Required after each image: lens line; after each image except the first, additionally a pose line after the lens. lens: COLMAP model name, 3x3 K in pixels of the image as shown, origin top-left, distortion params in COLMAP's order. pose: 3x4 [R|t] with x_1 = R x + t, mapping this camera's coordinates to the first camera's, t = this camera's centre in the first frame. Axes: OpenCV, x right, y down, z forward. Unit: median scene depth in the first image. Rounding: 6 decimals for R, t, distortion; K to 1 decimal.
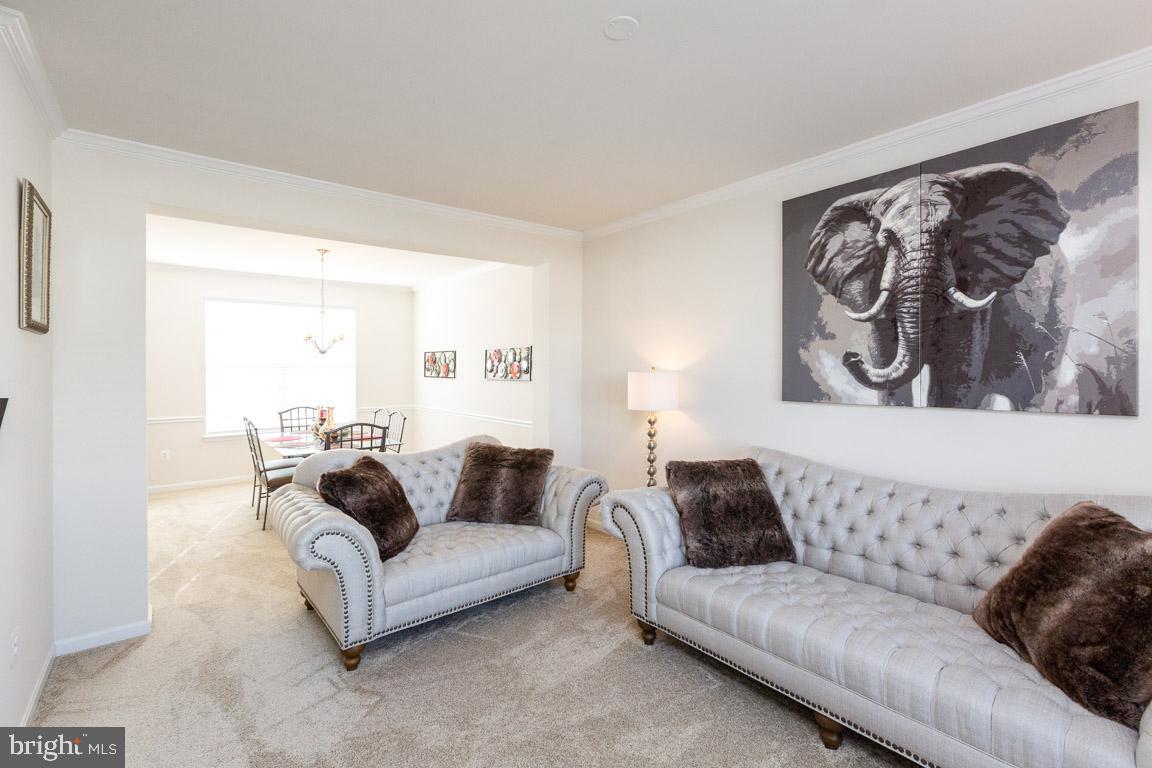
lens RADIAL K [[517.2, 0, 577.4], [0, 517.2, 380.3], [0, 0, 1]] dist [0.000626, 0.000019]
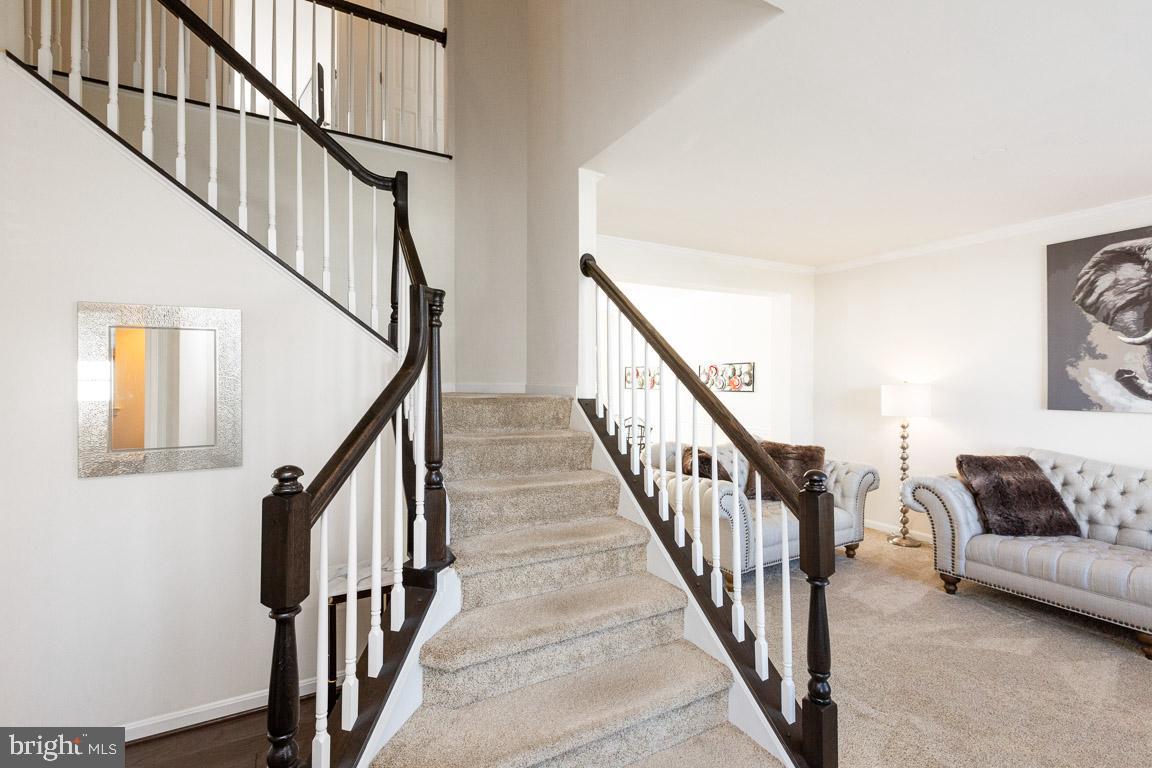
lens RADIAL K [[513.6, 0, 576.0], [0, 513.6, 384.0], [0, 0, 1]] dist [-0.000912, -0.000638]
pose [[0.983448, 0.004130, -0.181142, -0.517407], [-0.007023, 0.999858, -0.015330, 0.006961], [0.181053, 0.016349, 0.983337, -0.417444]]
